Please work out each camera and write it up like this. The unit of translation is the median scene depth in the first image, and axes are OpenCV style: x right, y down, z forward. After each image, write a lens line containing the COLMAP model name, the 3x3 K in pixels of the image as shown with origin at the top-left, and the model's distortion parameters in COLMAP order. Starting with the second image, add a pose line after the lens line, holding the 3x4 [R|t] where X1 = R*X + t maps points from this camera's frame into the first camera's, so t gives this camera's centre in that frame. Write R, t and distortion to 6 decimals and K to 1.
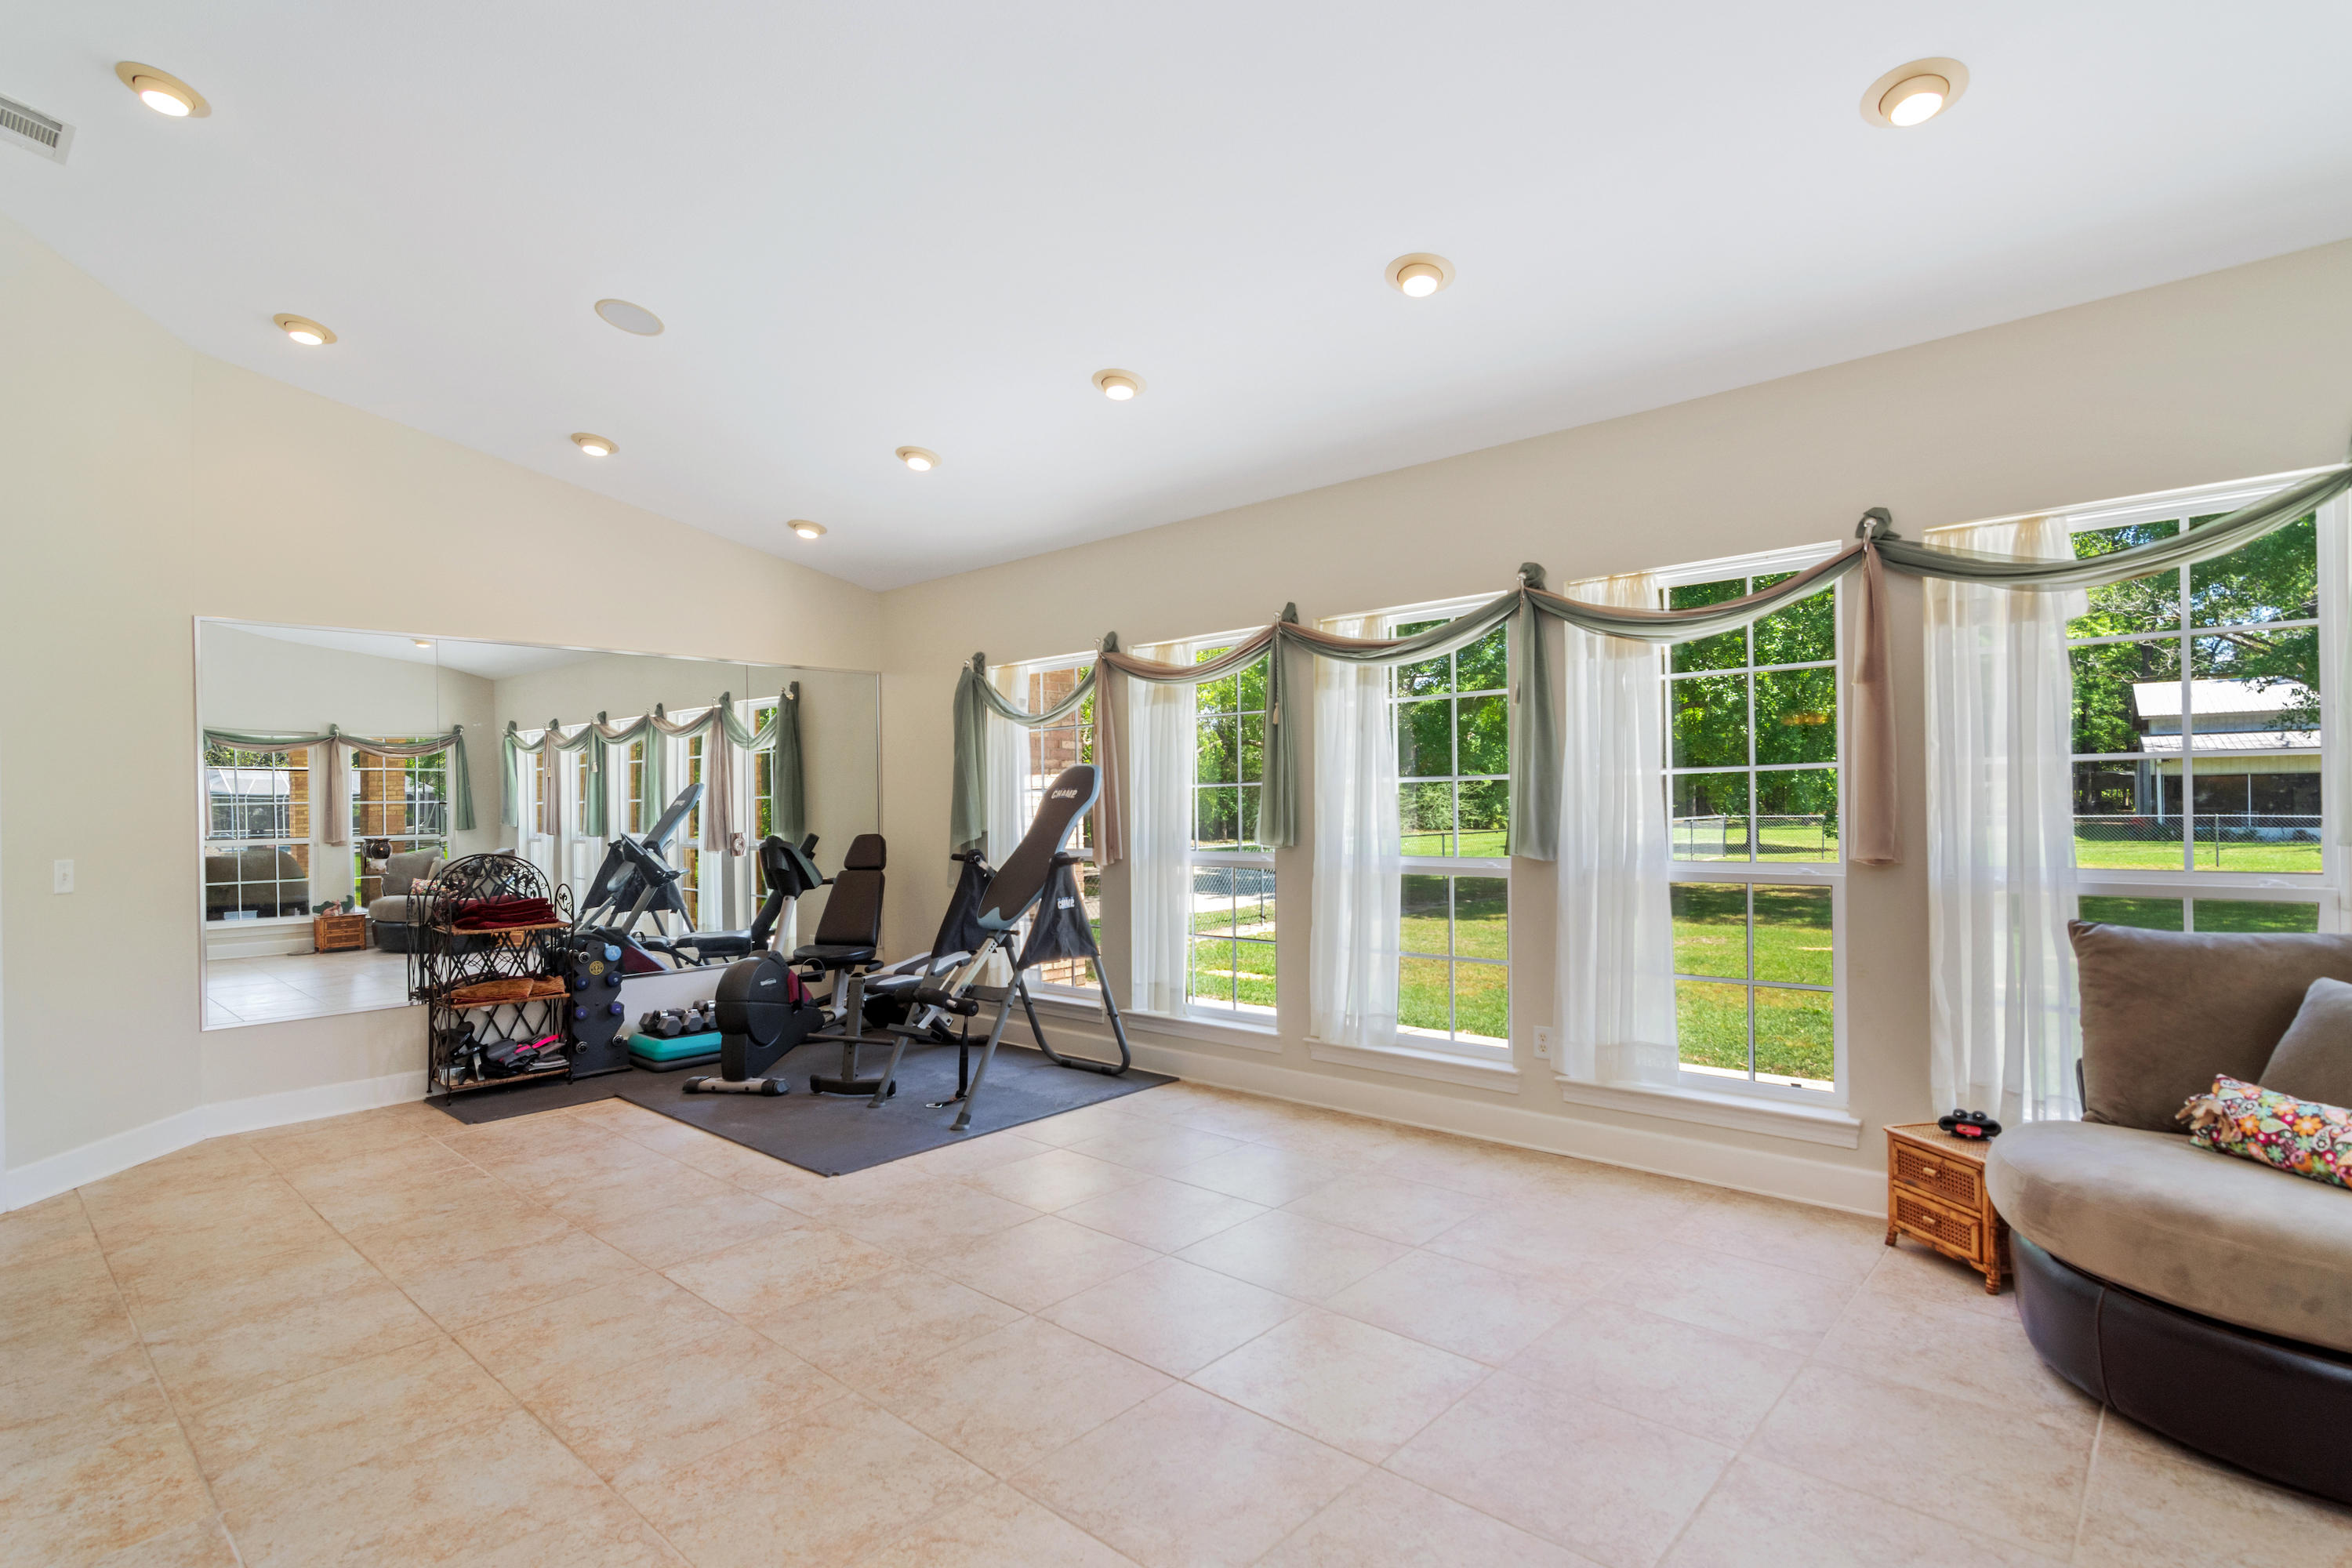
lens RADIAL K [[1133.1, 0, 1179.8], [0, 1133.1, 806.5], [0, 0, 1]] dist [-0.004539, 0.003945]
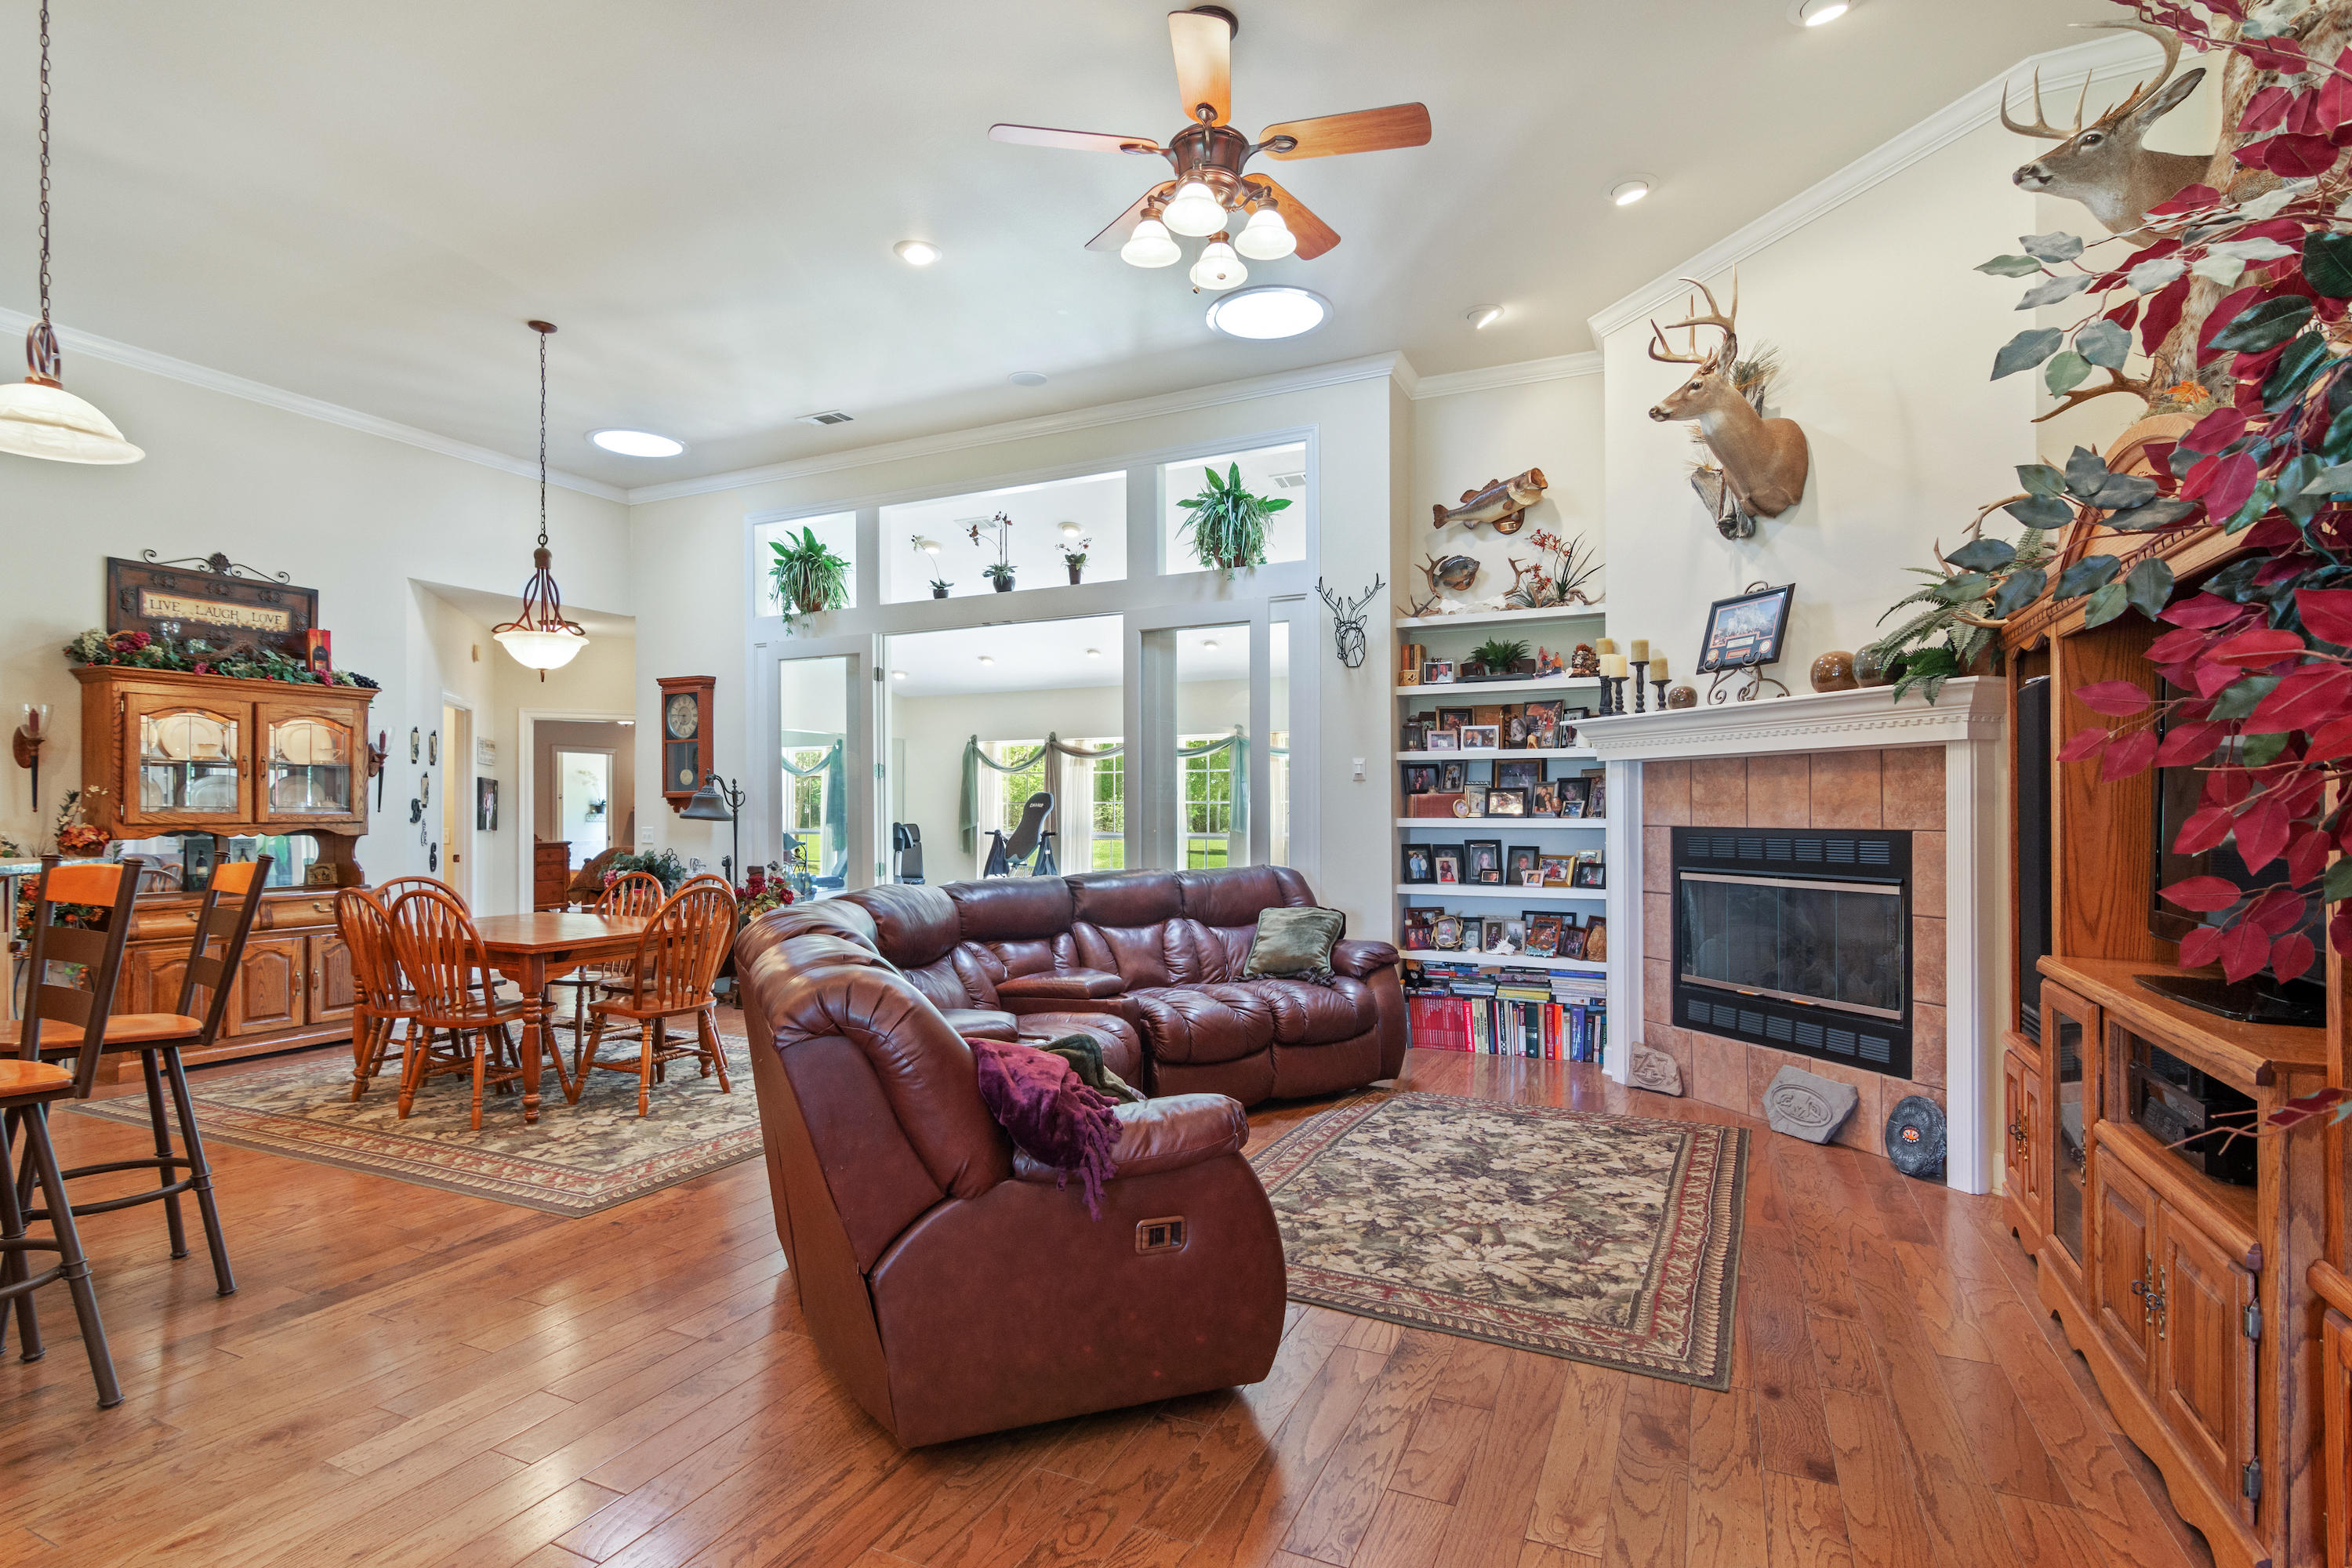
lens RADIAL K [[1133.1, 0, 1165.2], [0, 1133.1, 814.4], [0, 0, 1]] dist [-0.004539, 0.003945]
pose [[0.955387, 0.015772, 0.294935, -0.663732], [-0.015603, 0.999874, -0.002924, 0.011684], [-0.294944, -0.001808, 0.955513, -1.552659]]
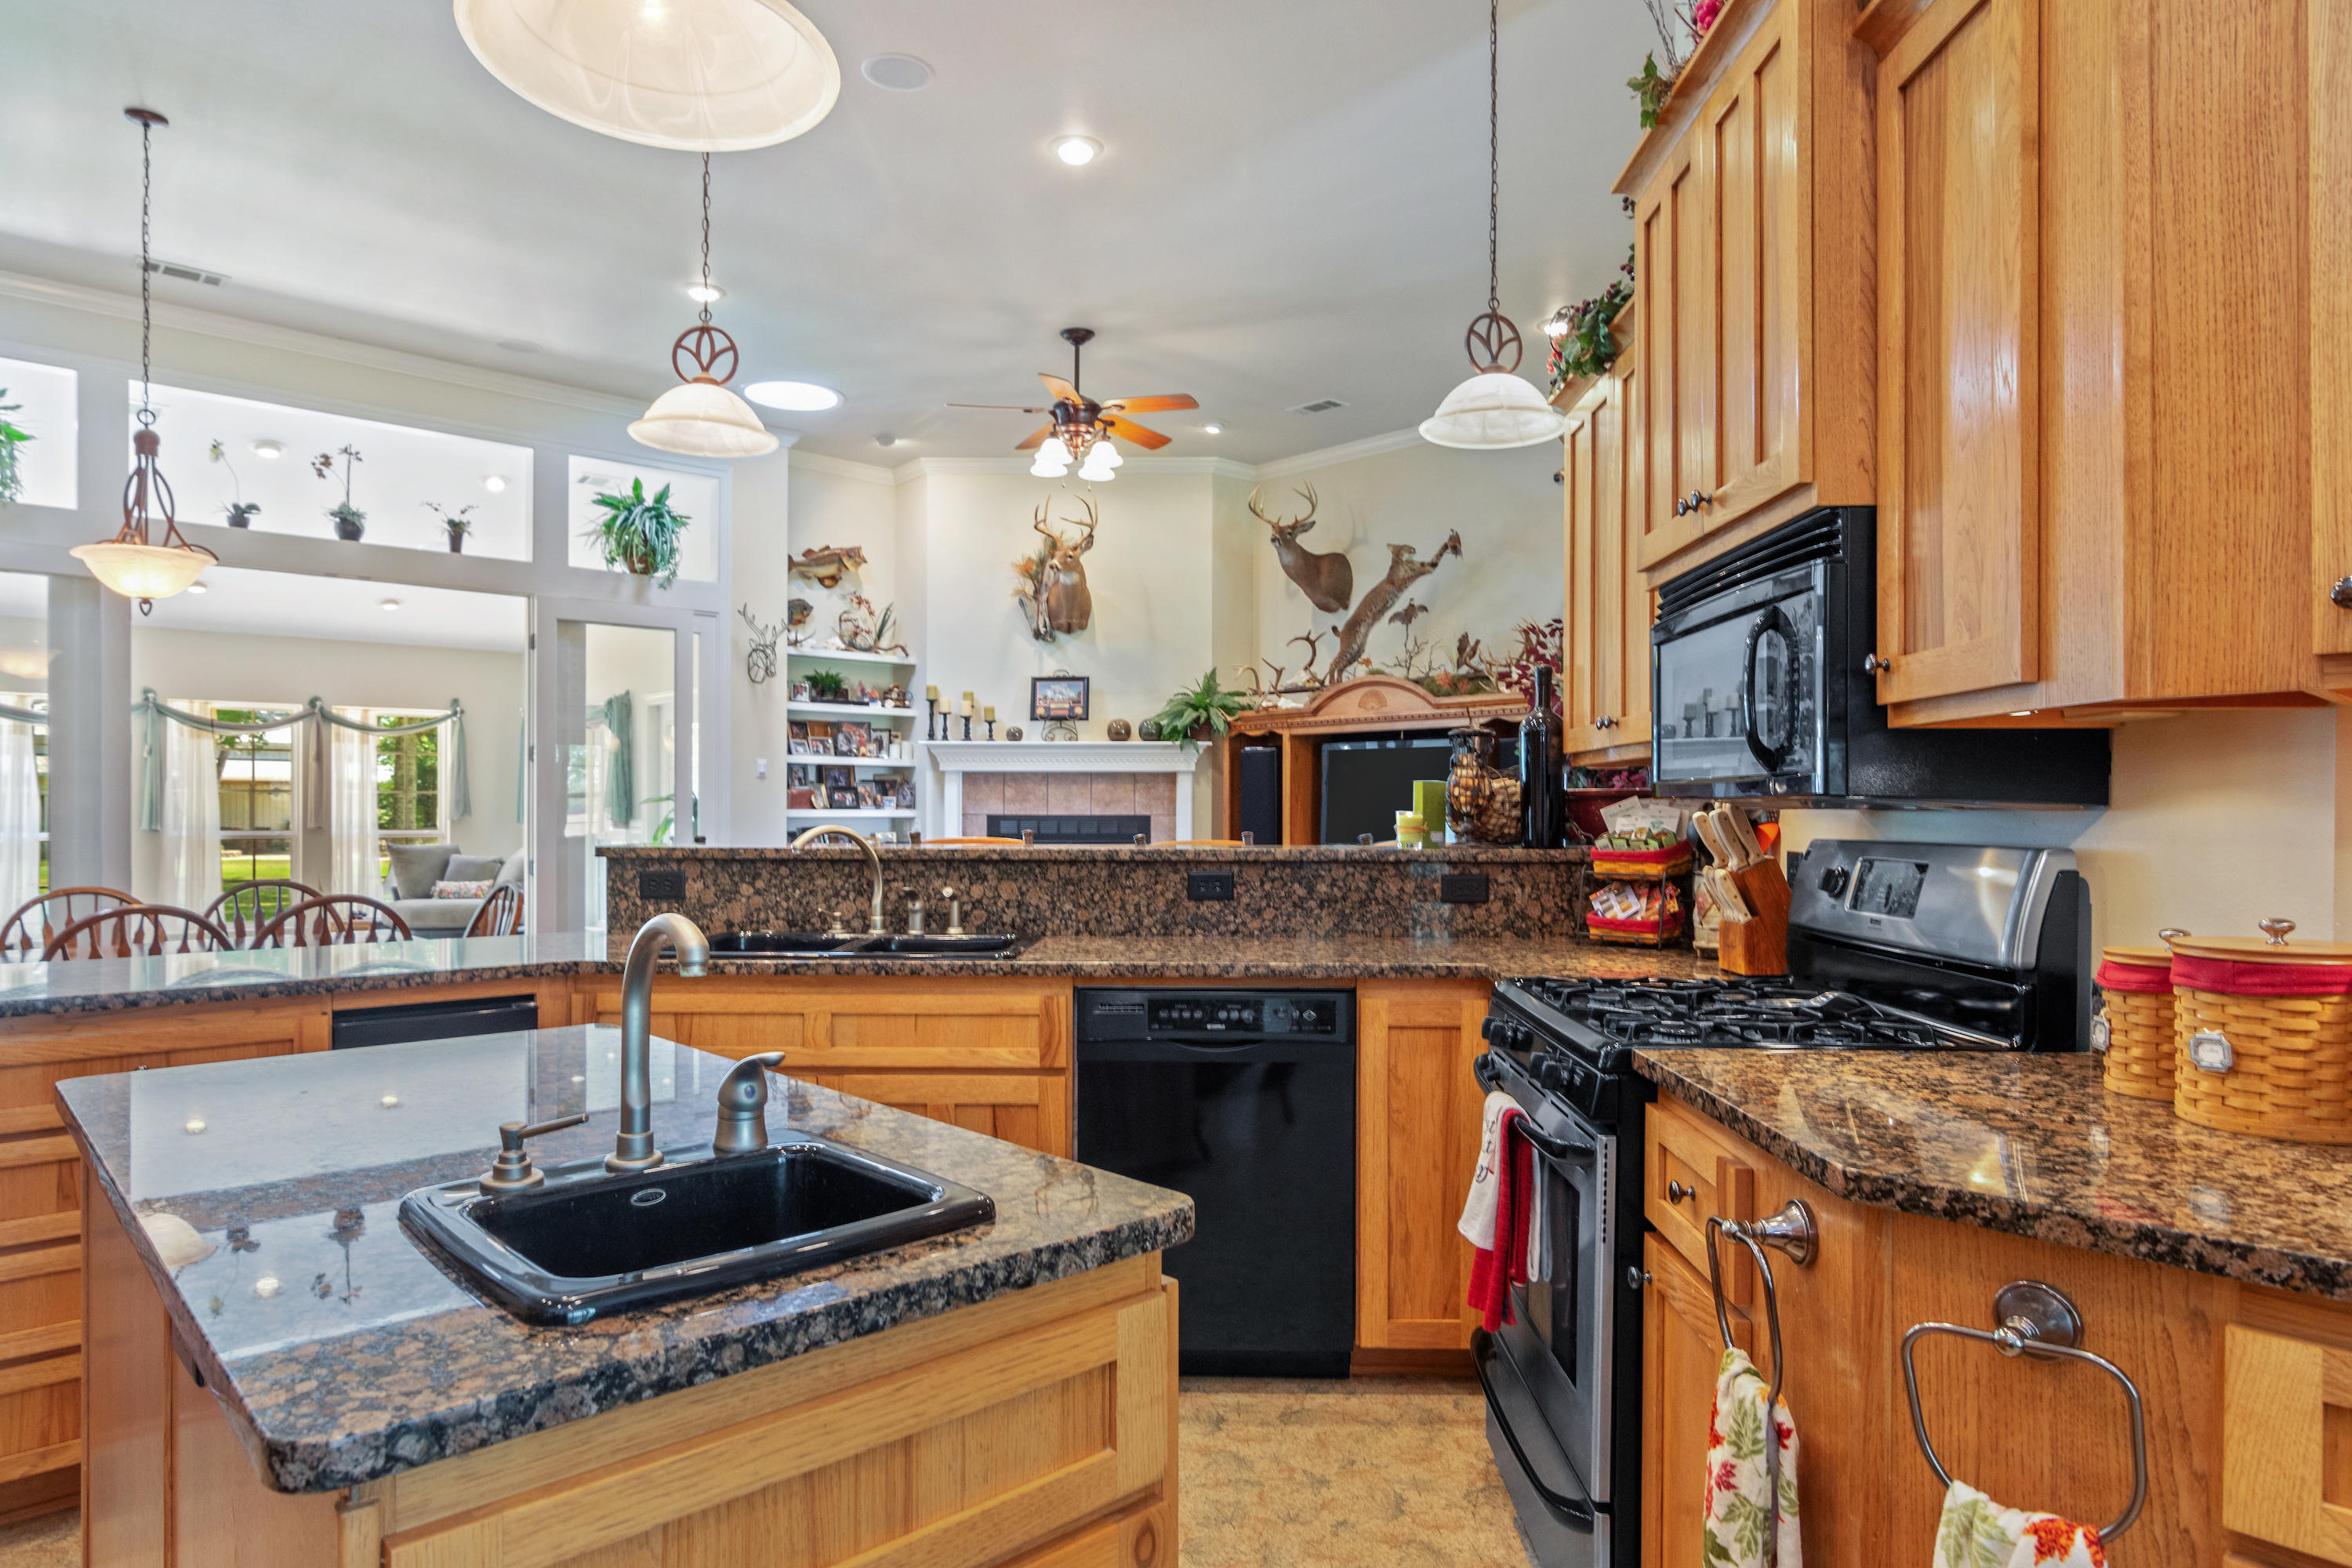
lens RADIAL K [[1373.2, 0, 1168.1], [0, 1373.2, 811.1], [0, 0, 1]] dist [-0.007395, 0.006957]
pose [[0.072160, 0.015484, 0.997273, -2.022939], [-0.004150, 0.999875, -0.015224, 0.039453], [-0.997384, -0.003041, 0.072215, -1.015881]]
